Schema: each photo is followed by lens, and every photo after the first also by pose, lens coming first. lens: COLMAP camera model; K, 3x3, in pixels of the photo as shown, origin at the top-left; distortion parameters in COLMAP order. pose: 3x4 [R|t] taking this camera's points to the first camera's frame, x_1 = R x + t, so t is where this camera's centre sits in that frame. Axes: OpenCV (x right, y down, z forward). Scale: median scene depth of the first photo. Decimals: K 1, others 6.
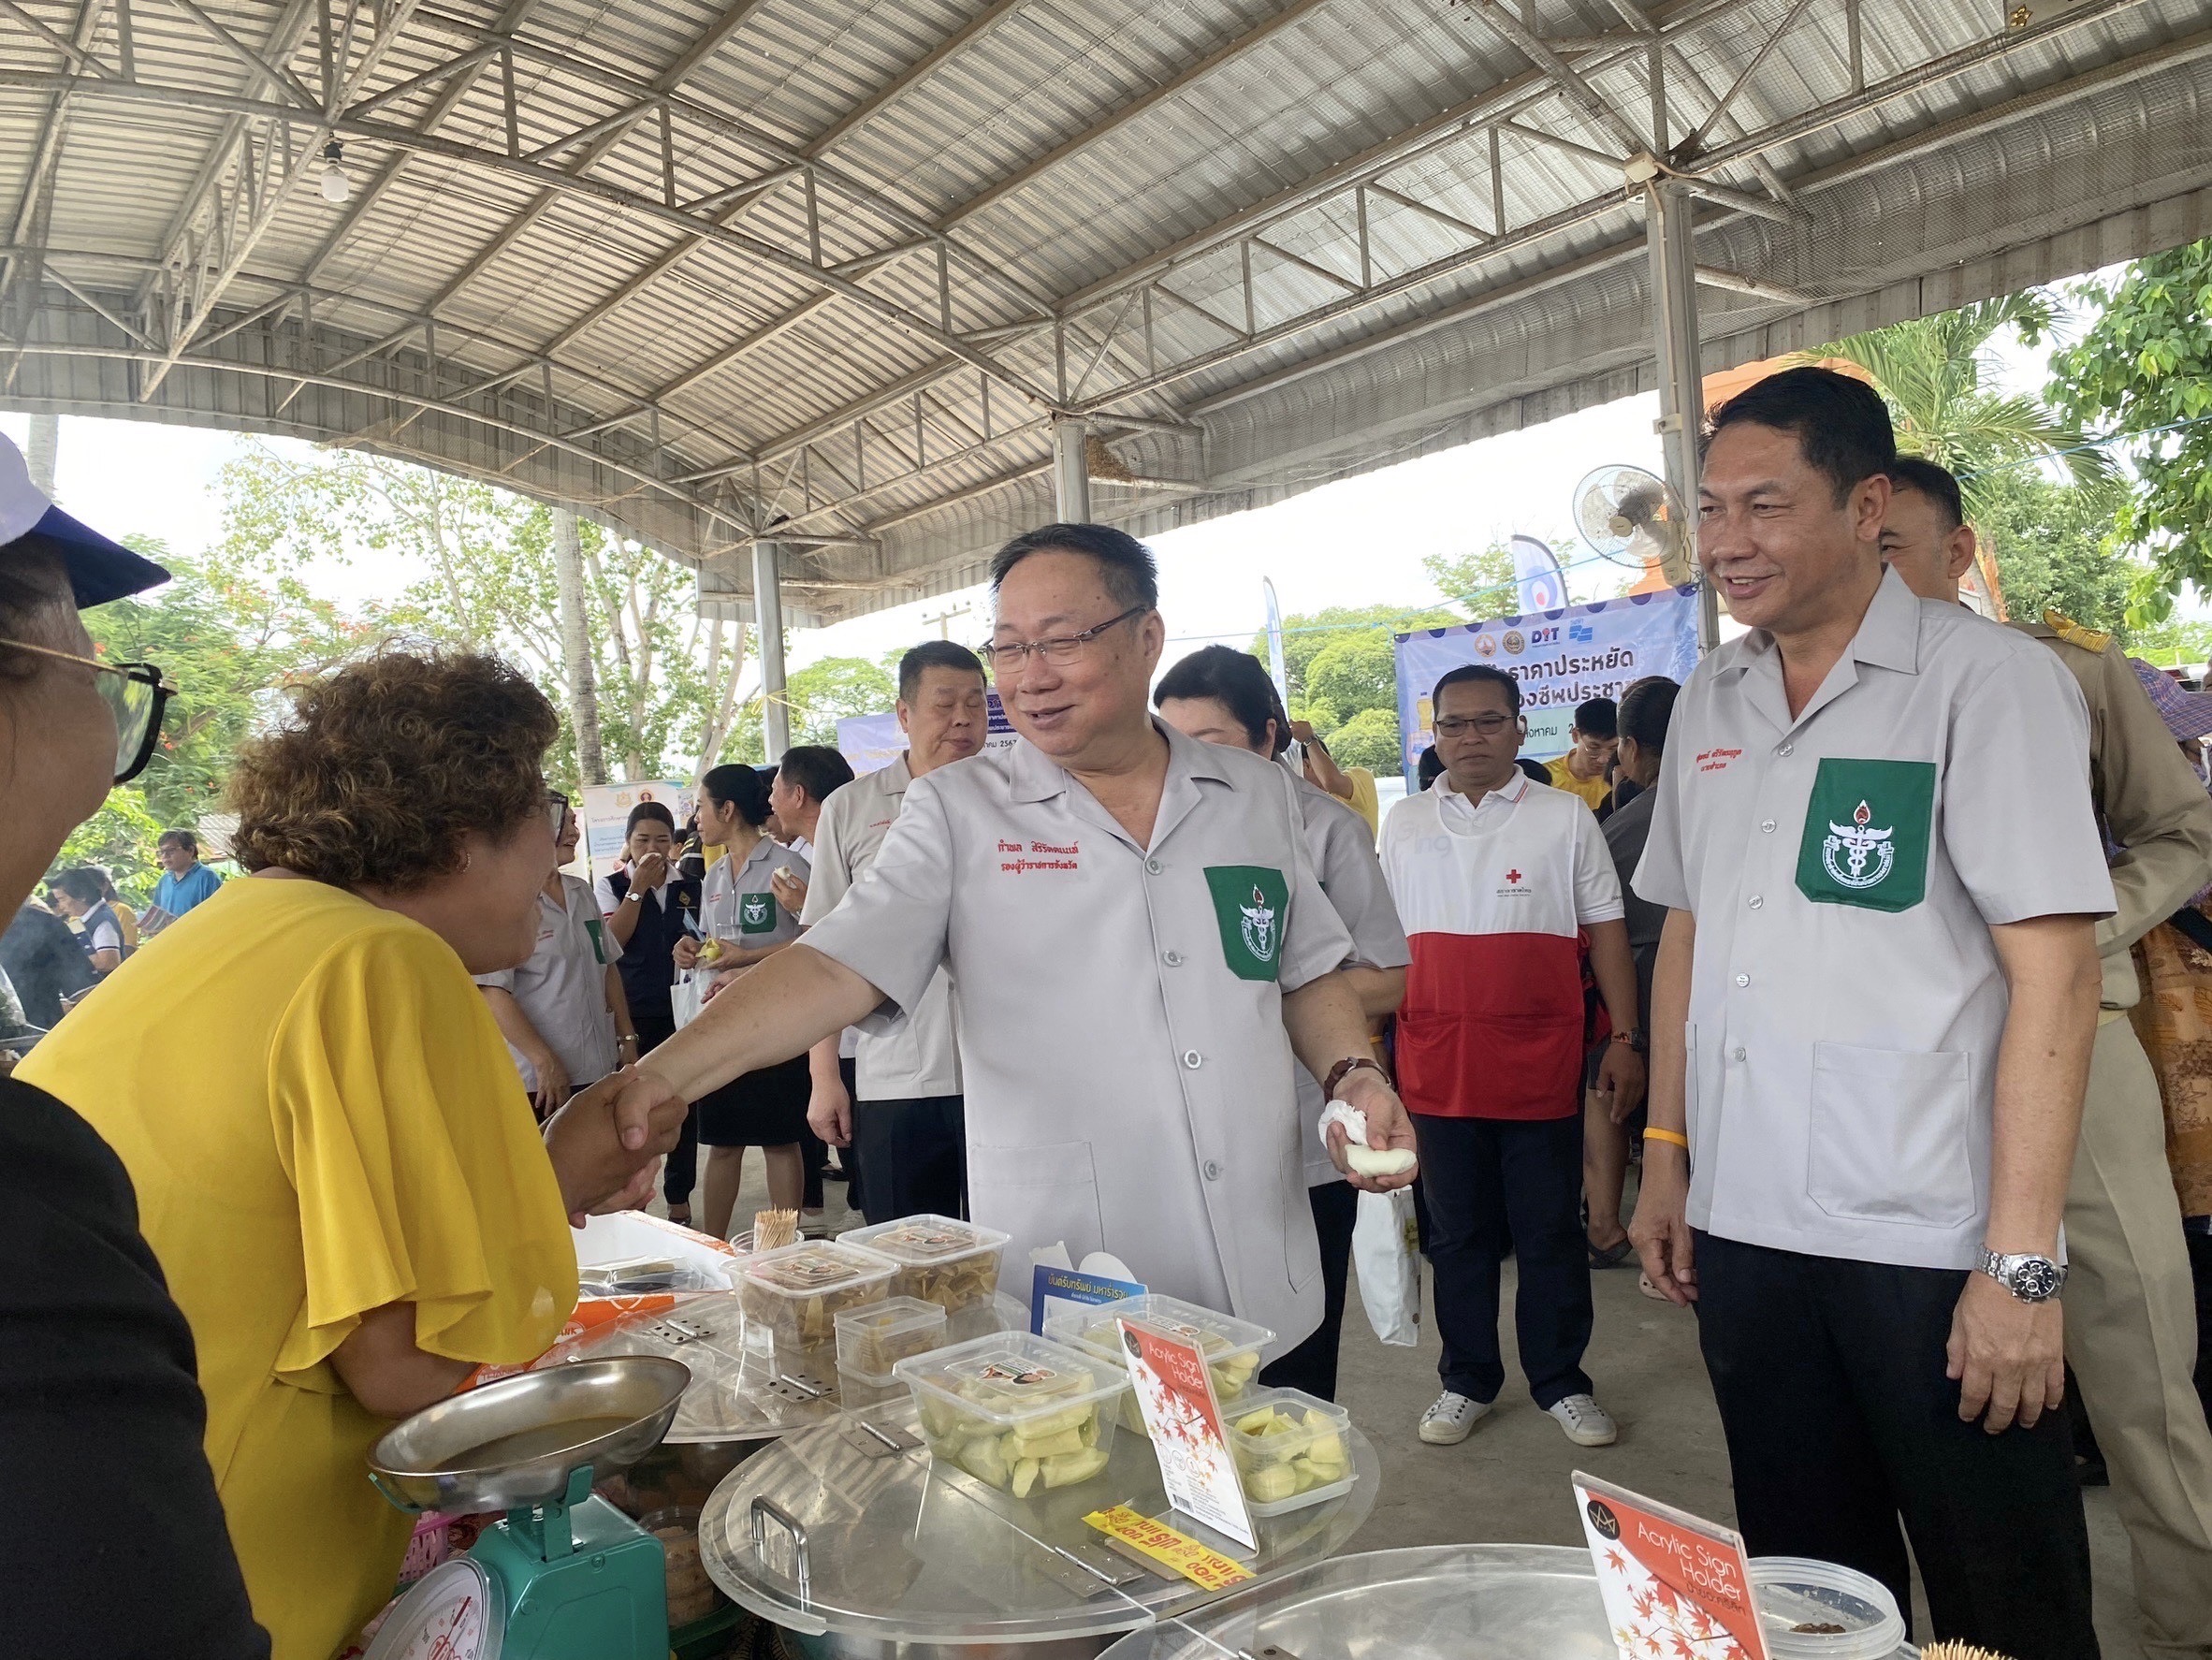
lens RADIAL K [[1691.0, 0, 1087.7], [0, 1691.0, 838.3], [0, 0, 1]] dist [0.037481, -0.038270]
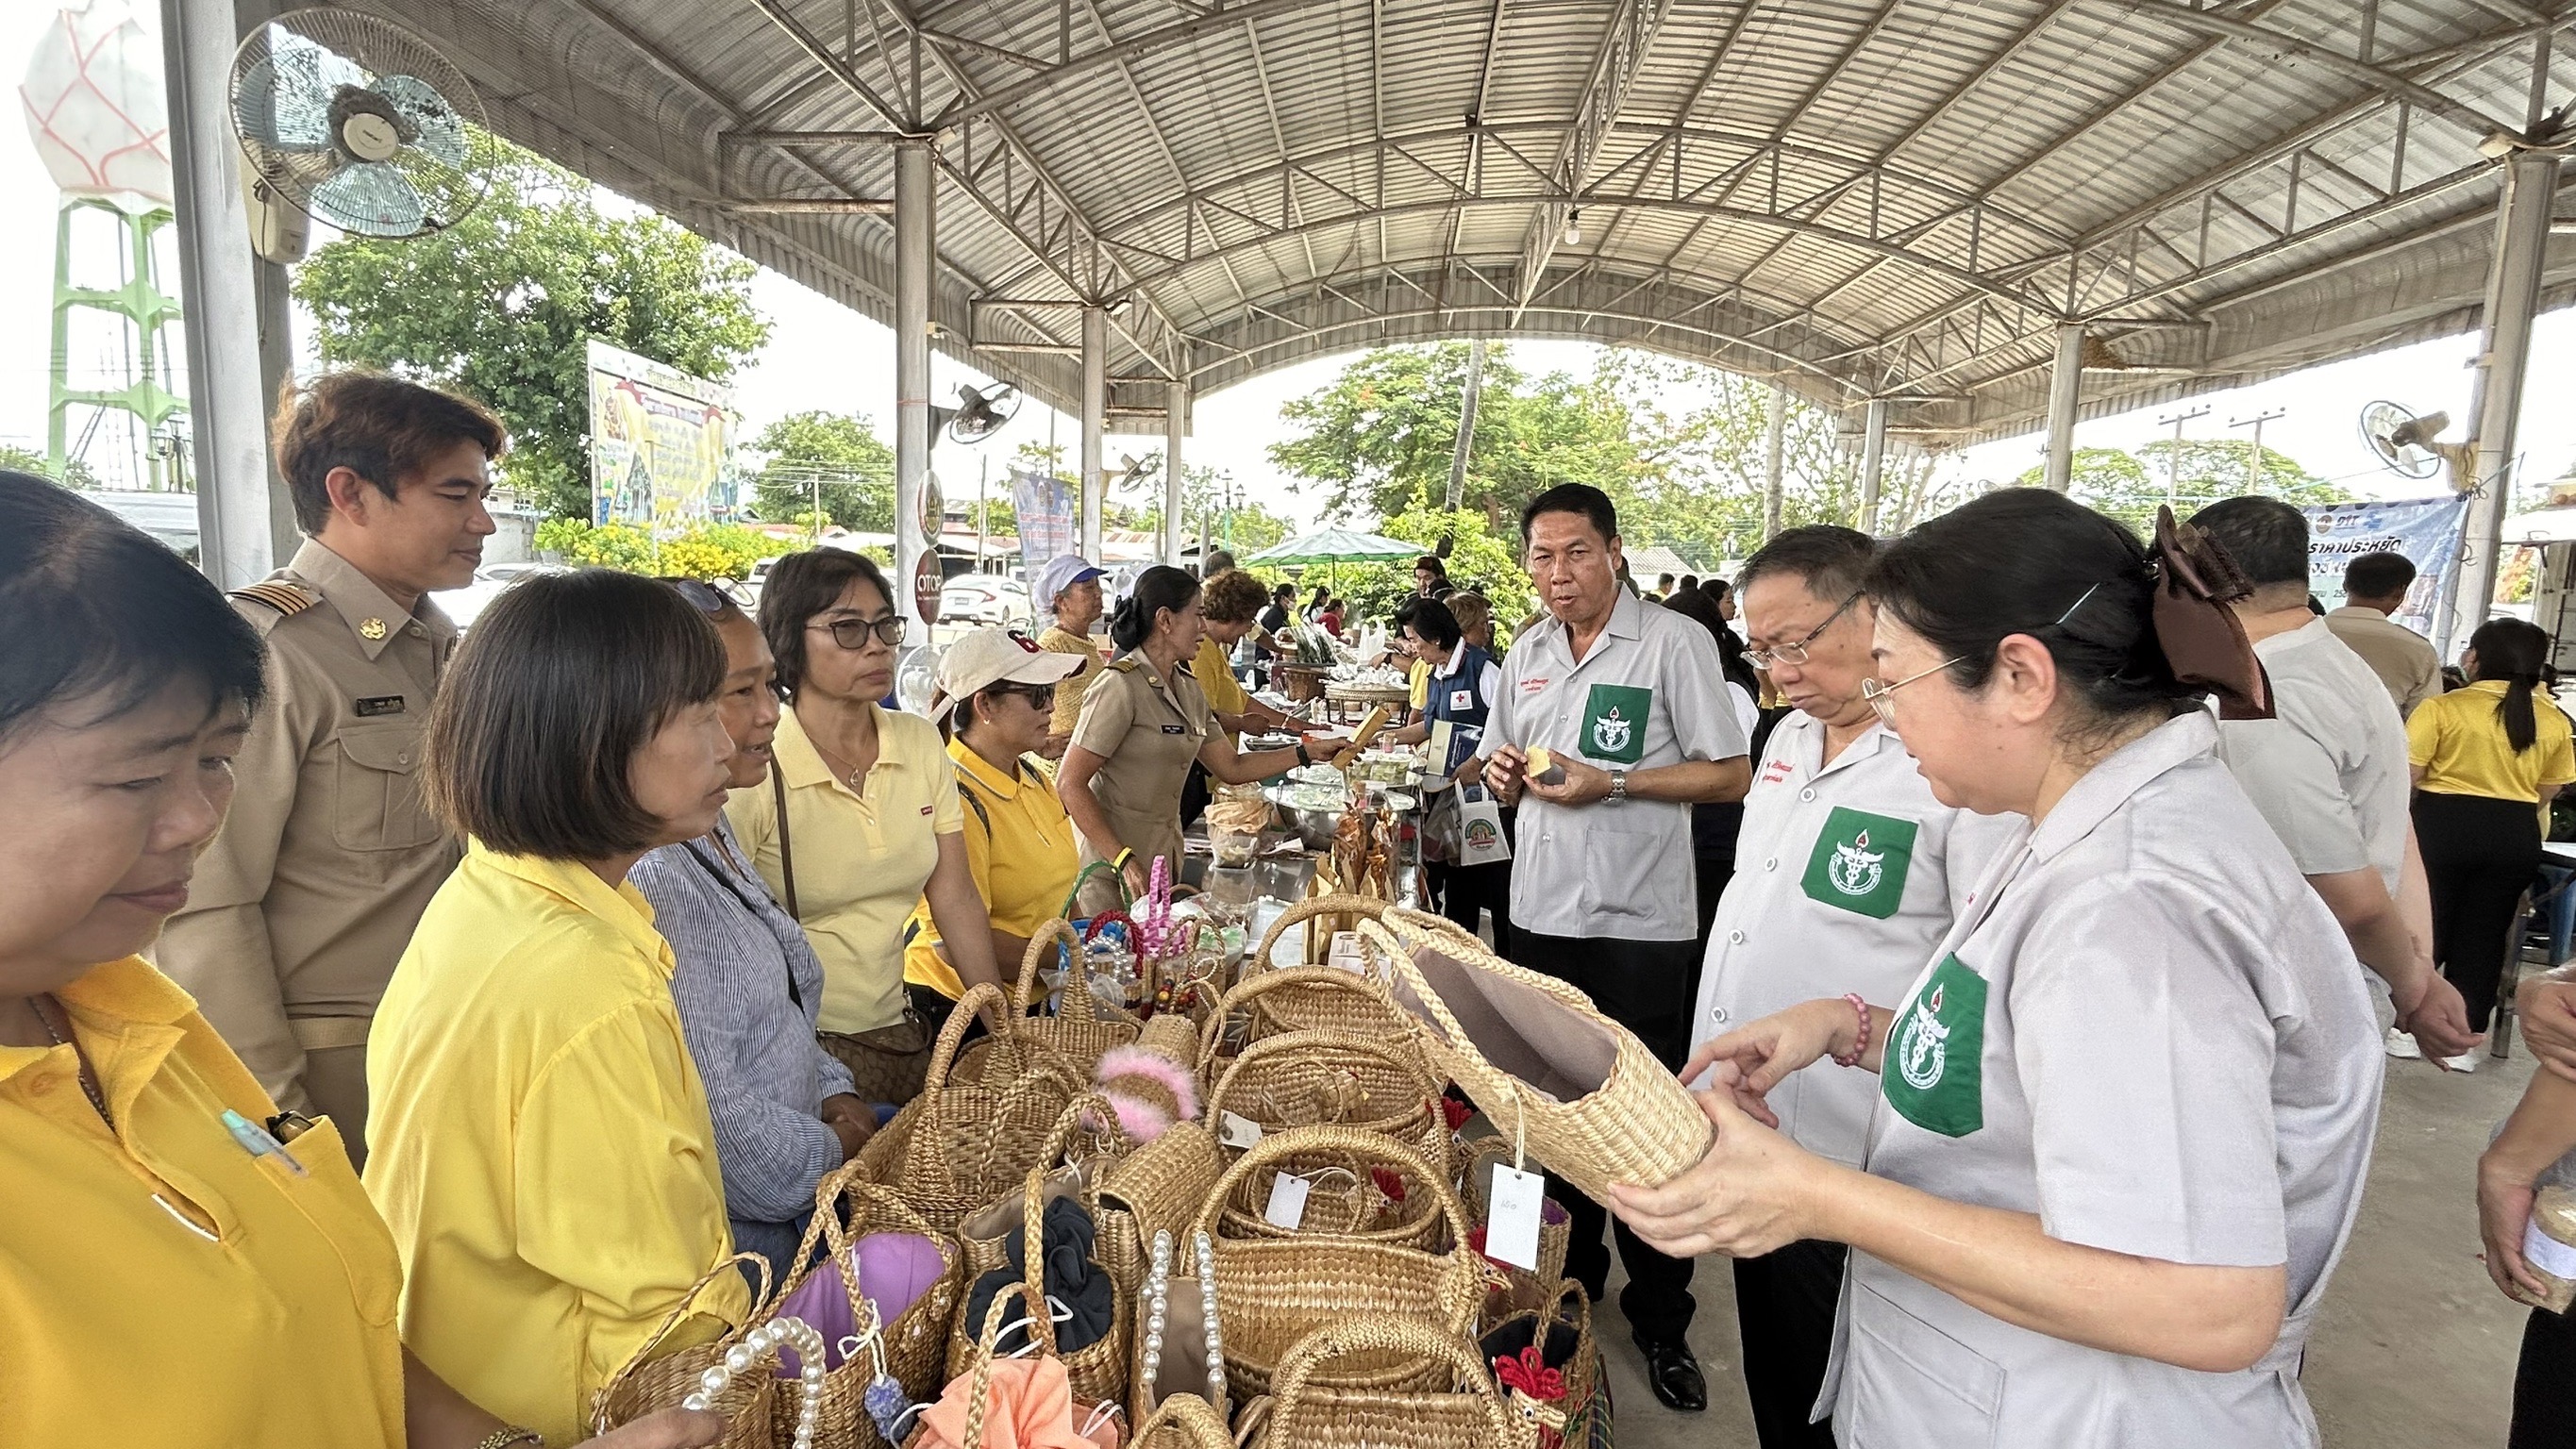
lens RADIAL K [[1233.7, 0, 1292.6], [0, 1233.7, 719.2], [0, 0, 1]] dist [-0.004653, 0.002522]
pose [[0.742523, 0.164764, -0.649240, 0.173042], [-0.084848, 0.984603, 0.152834, -0.027043], [0.664425, -0.058395, 0.745070, -0.136818]]
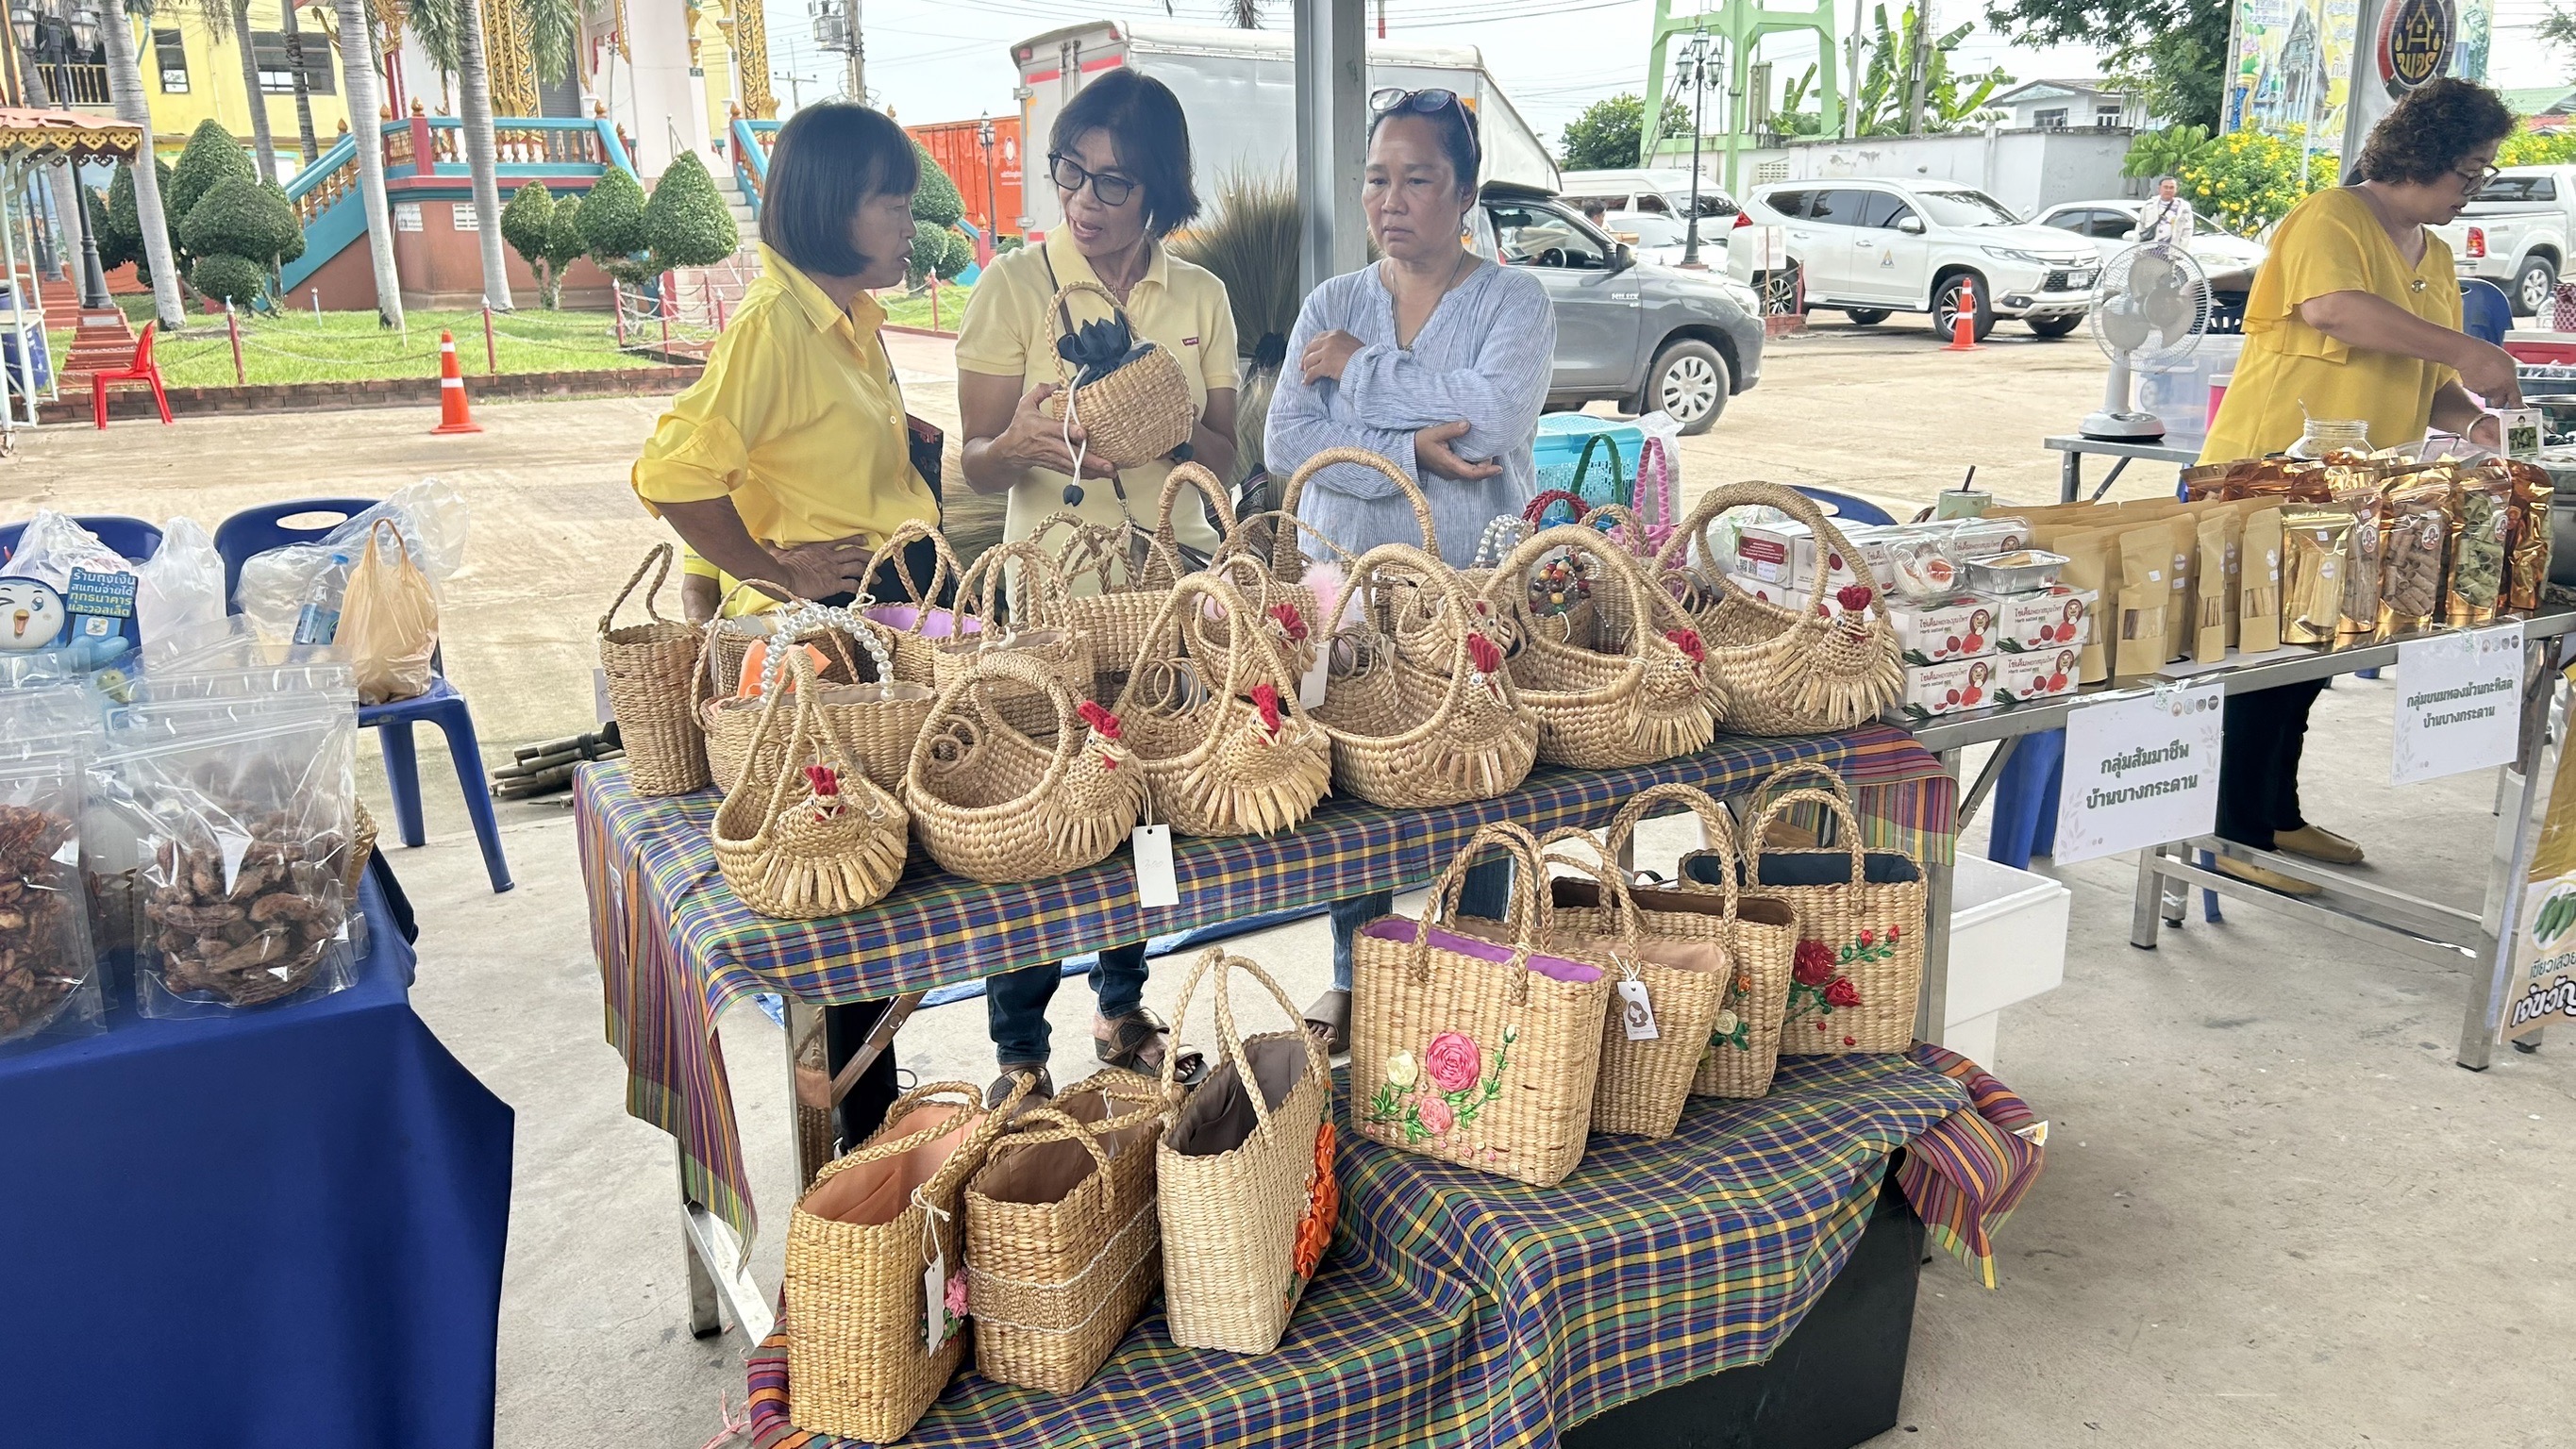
lens RADIAL K [[1940.2, 0, 1285.5], [0, 1940.2, 738.9], [0, 0, 1]] dist [0.055206, -0.061433]
pose [[-0.139812, 0.322993, -0.936017, 0.262678], [0.022413, 0.946092, 0.323122, -0.021565], [0.989924, 0.024197, -0.139515, -0.048509]]
